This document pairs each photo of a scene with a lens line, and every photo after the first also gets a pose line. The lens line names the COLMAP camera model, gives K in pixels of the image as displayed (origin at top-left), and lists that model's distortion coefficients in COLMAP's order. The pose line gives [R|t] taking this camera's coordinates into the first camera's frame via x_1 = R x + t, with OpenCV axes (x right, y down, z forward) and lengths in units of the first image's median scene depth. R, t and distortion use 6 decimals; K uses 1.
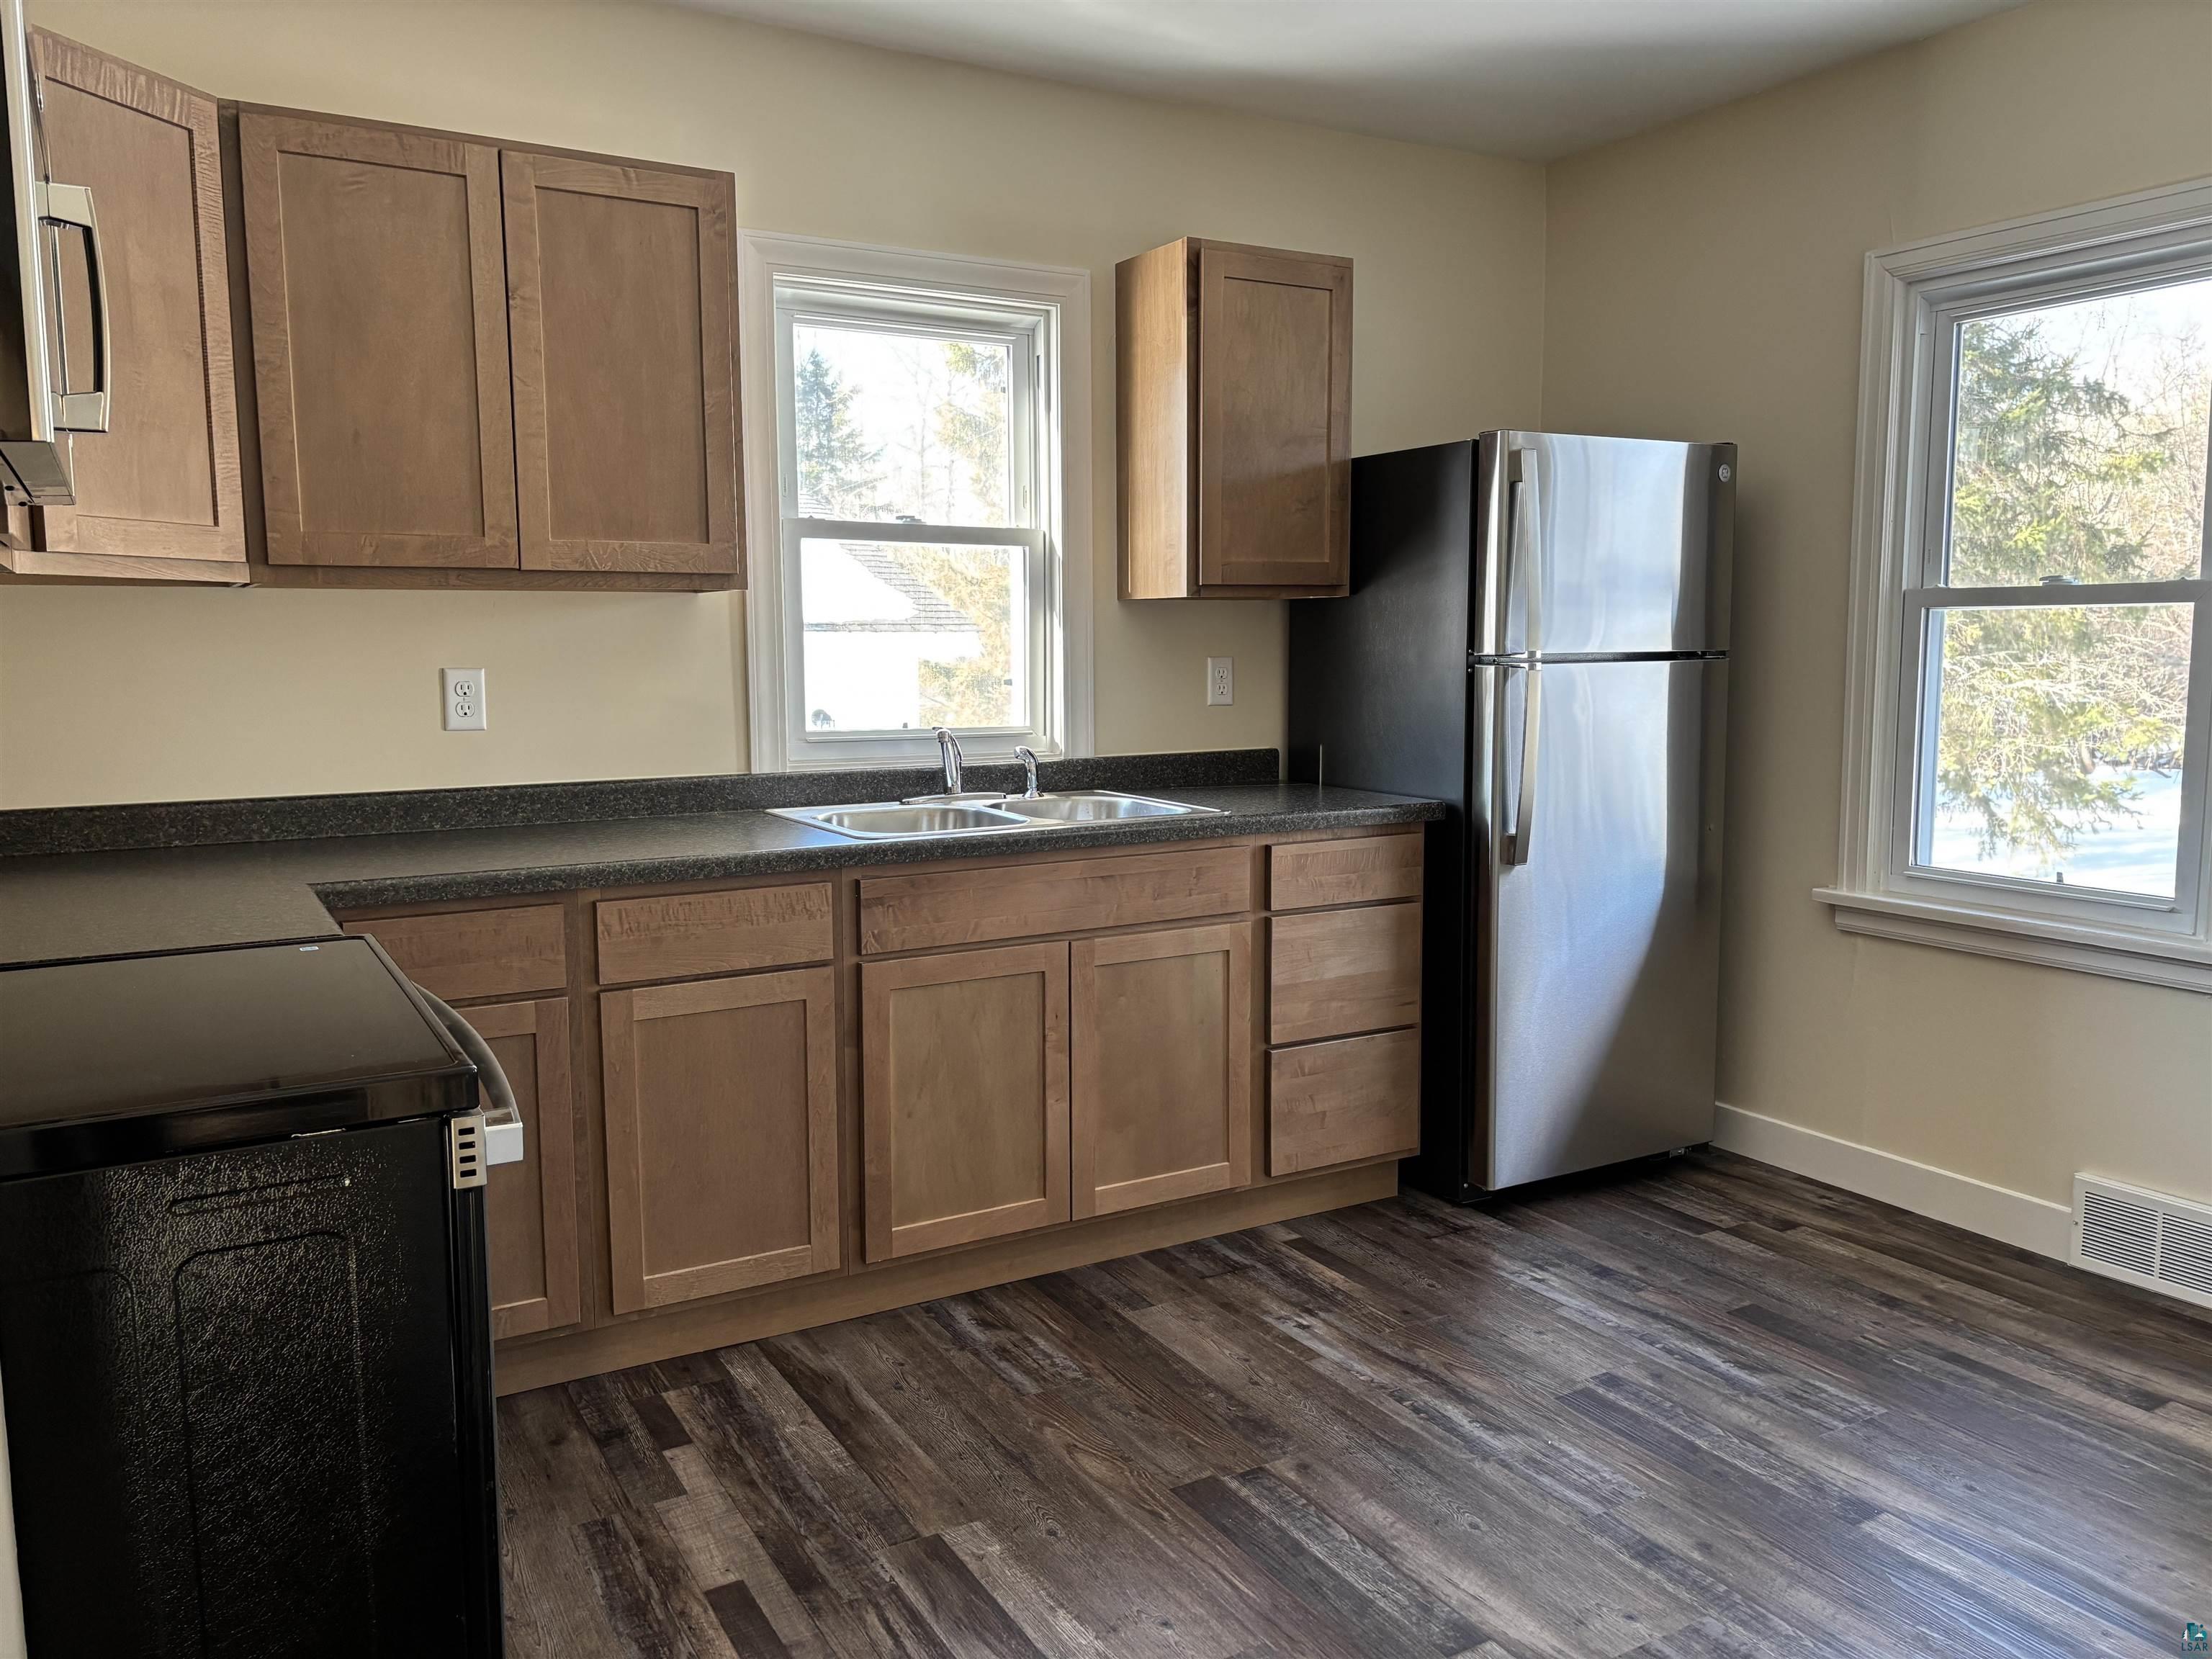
lens RADIAL K [[1625.1, 0, 1117.5], [0, 1625.1, 819.2], [0, 0, 1]] dist [0.023708, -0.028734]
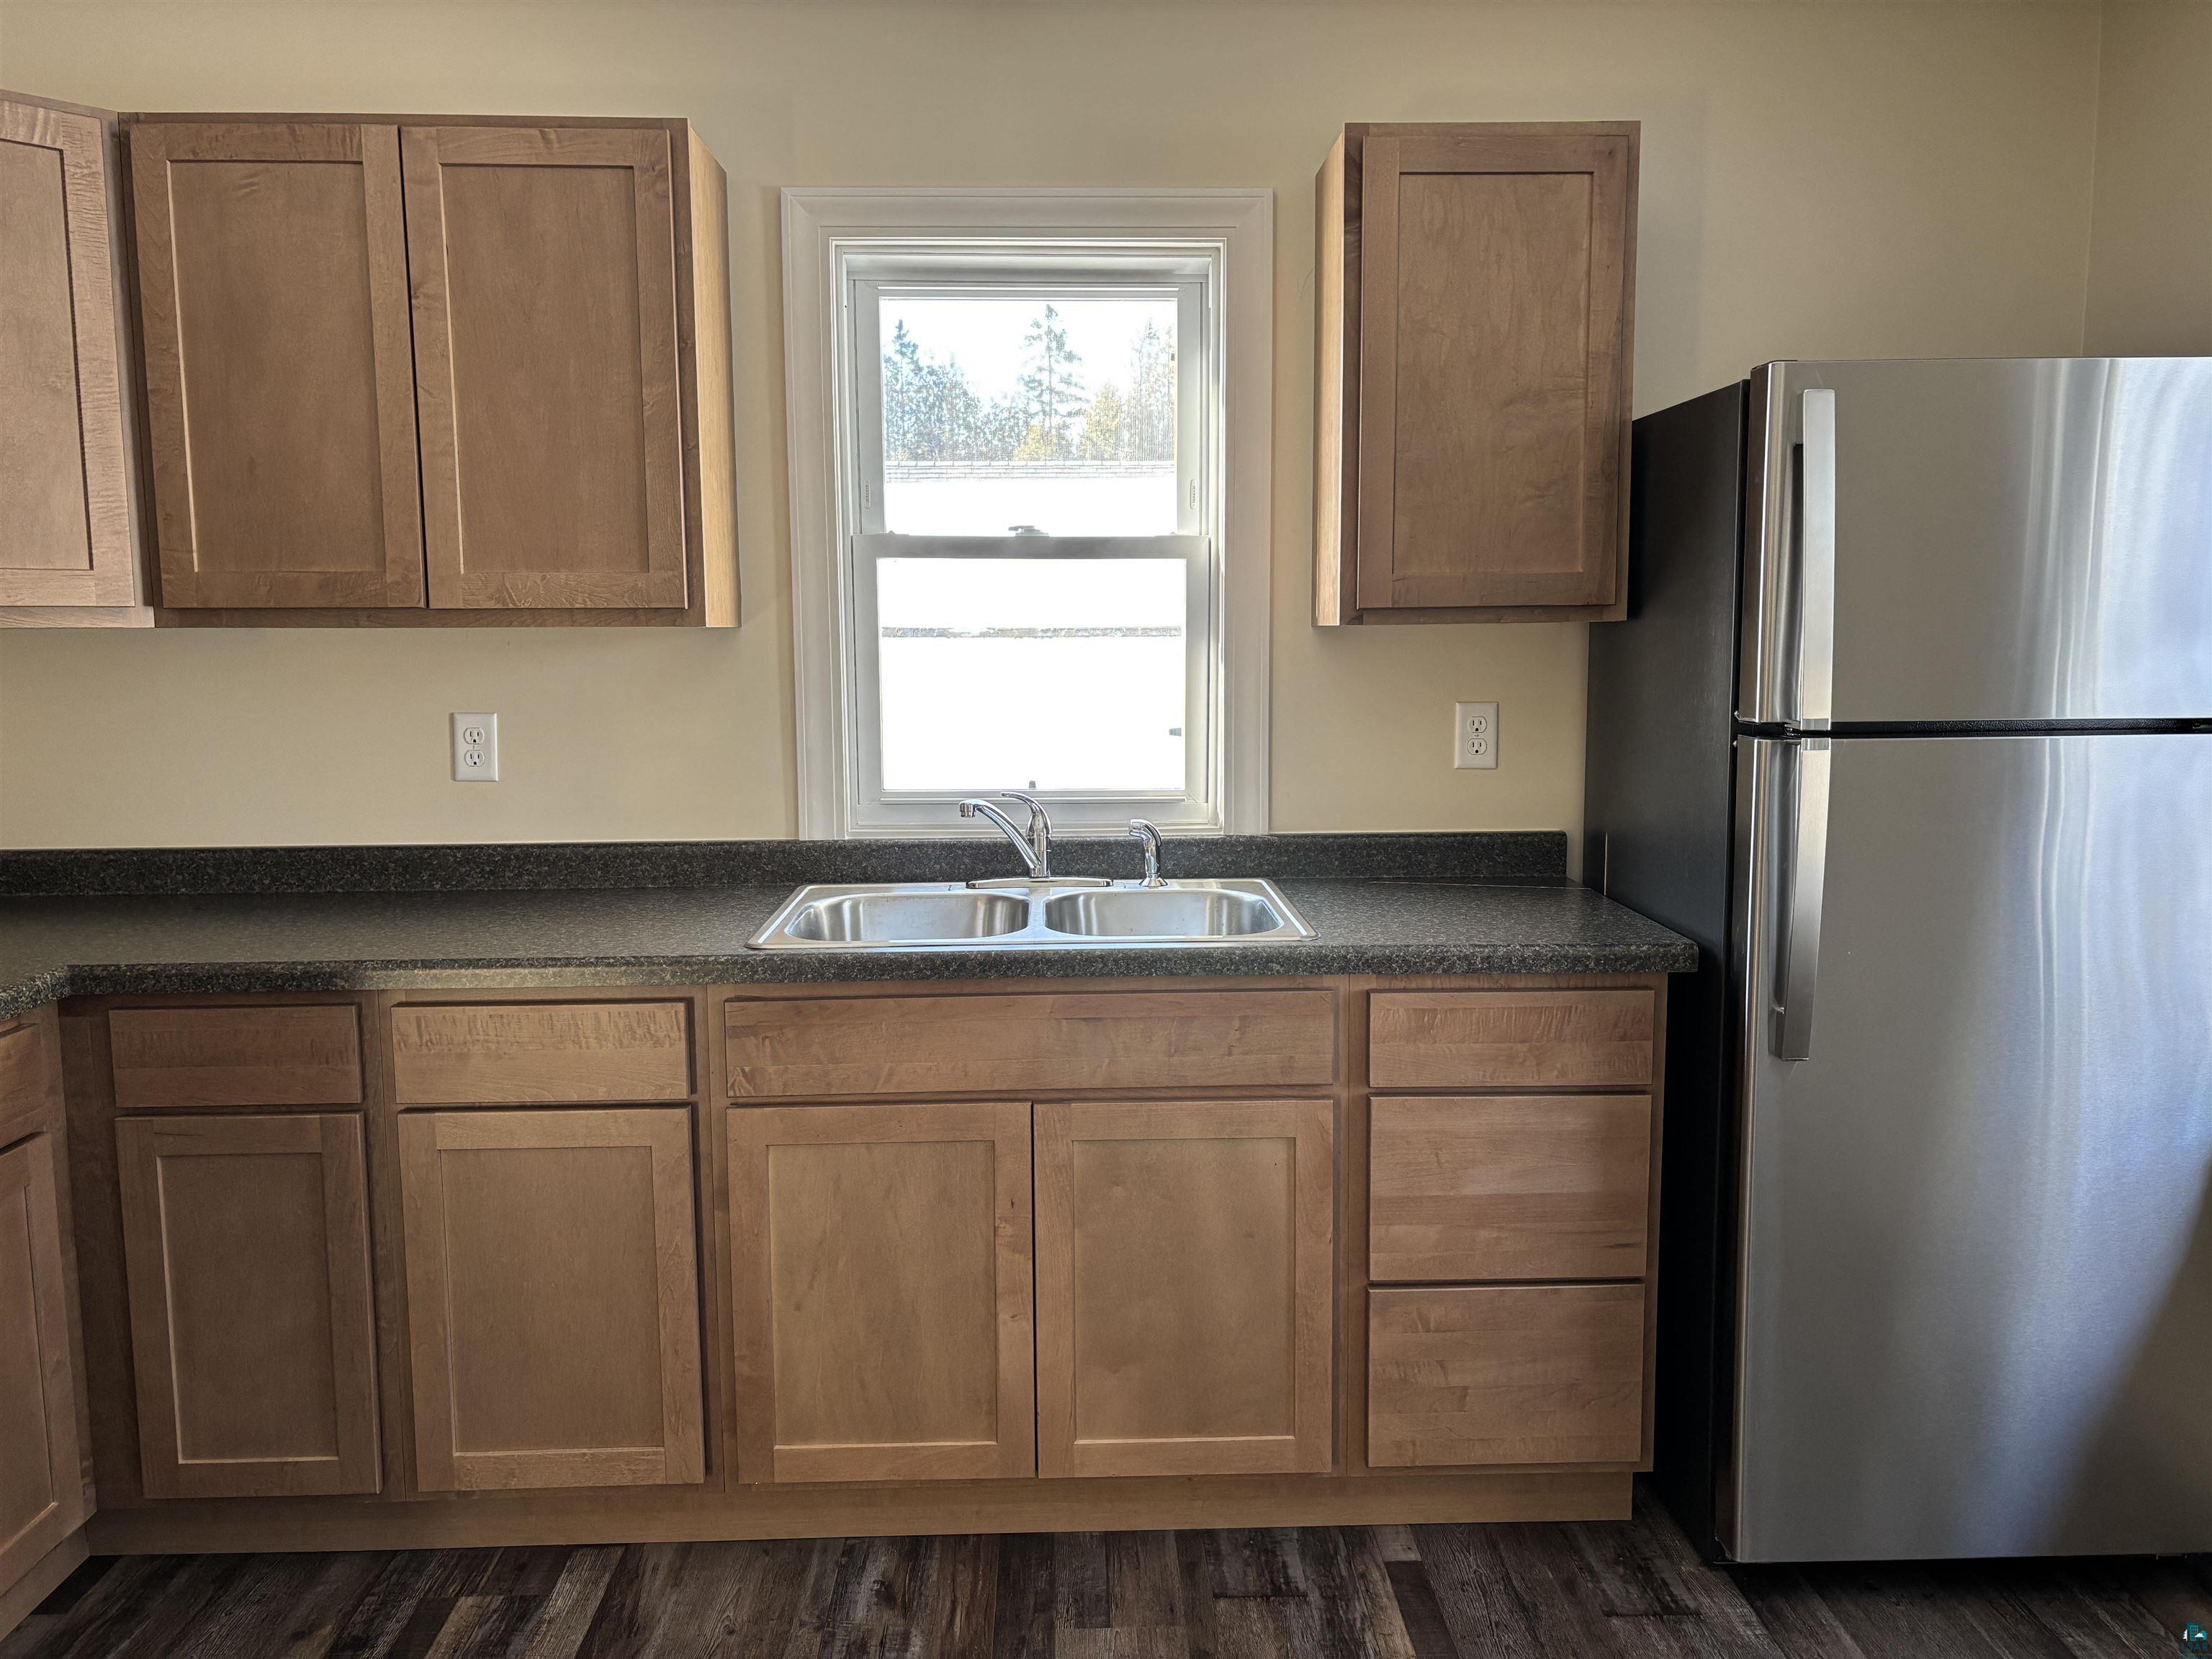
lens RADIAL K [[1625.1, 0, 1110.5], [0, 1625.1, 815.7], [0, 0, 1]] dist [0.023708, -0.028734]
pose [[0.880961, 0.053999, -0.470097, 0.340560], [-0.051770, 0.998503, 0.017678, -0.069928], [0.470348, 0.008763, 0.882437, 0.366983]]
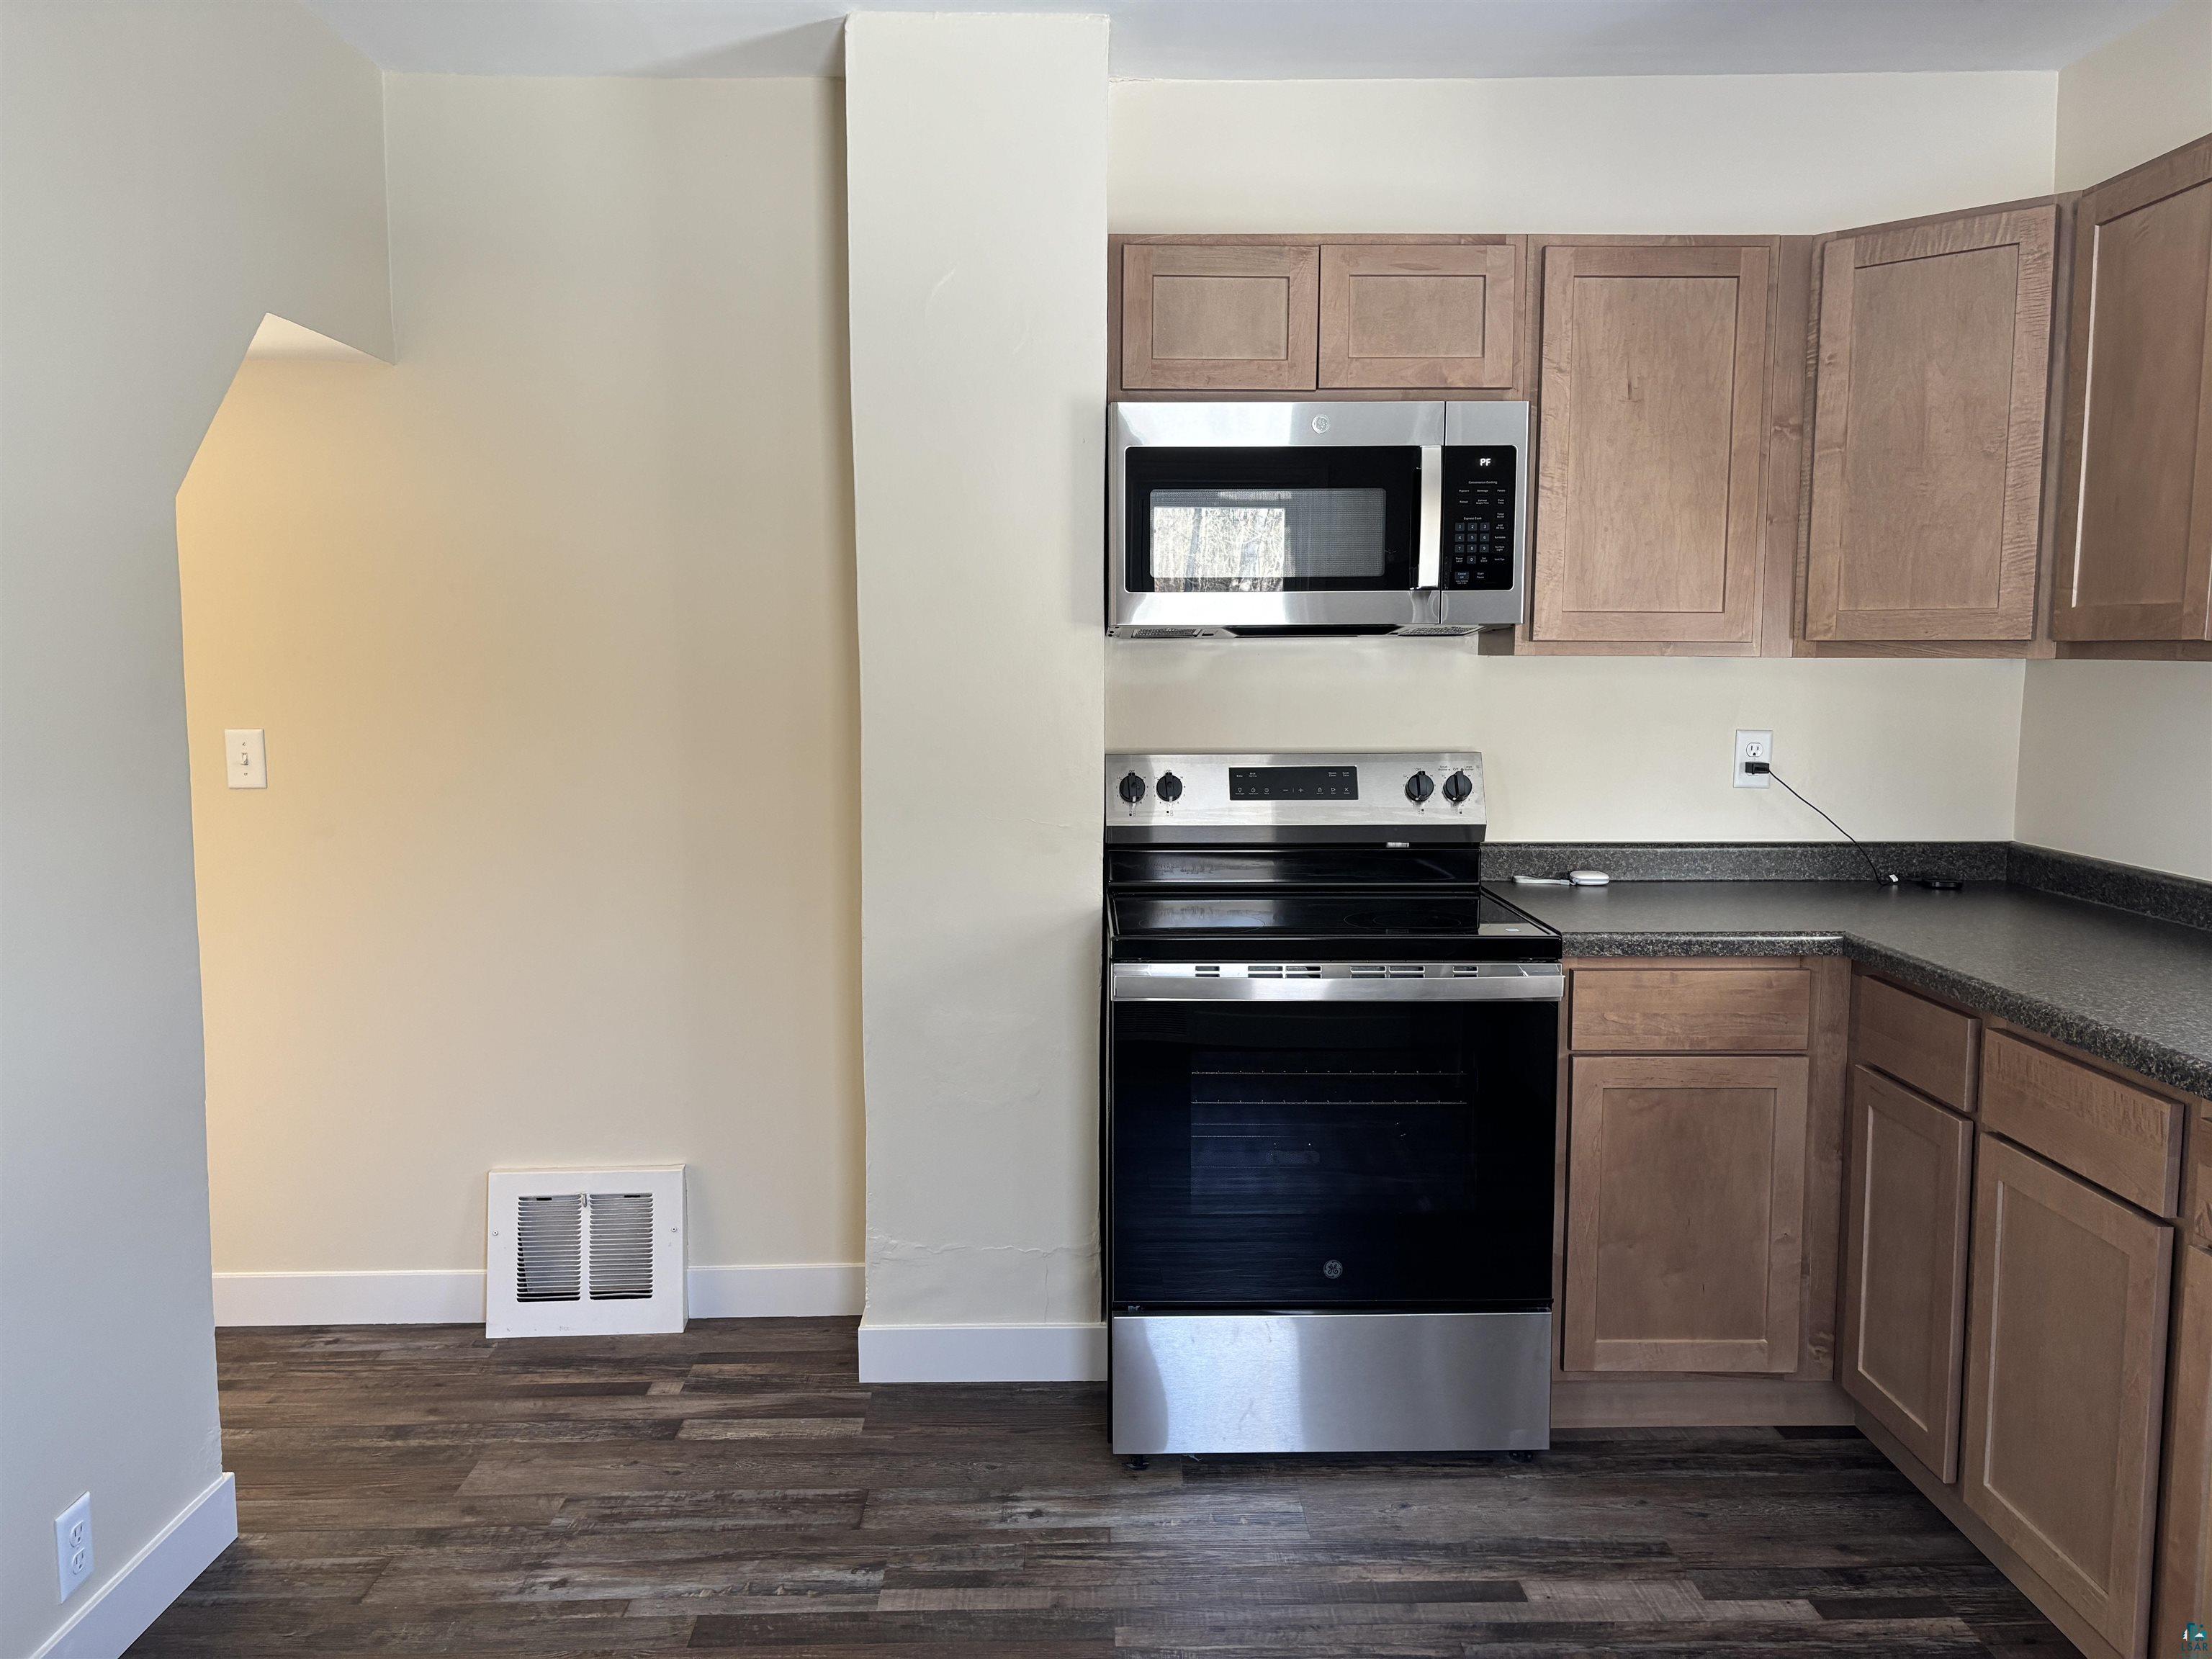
lens RADIAL K [[1625.1, 0, 1105.5], [0, 1625.1, 810.4], [0, 0, 1]] dist [0.023708, -0.028734]
pose [[-0.482063, 0.088213, -0.871685, 0.560519], [-0.097042, 0.983421, 0.153187, -0.128507], [0.870746, 0.158435, -0.465510, 0.832567]]
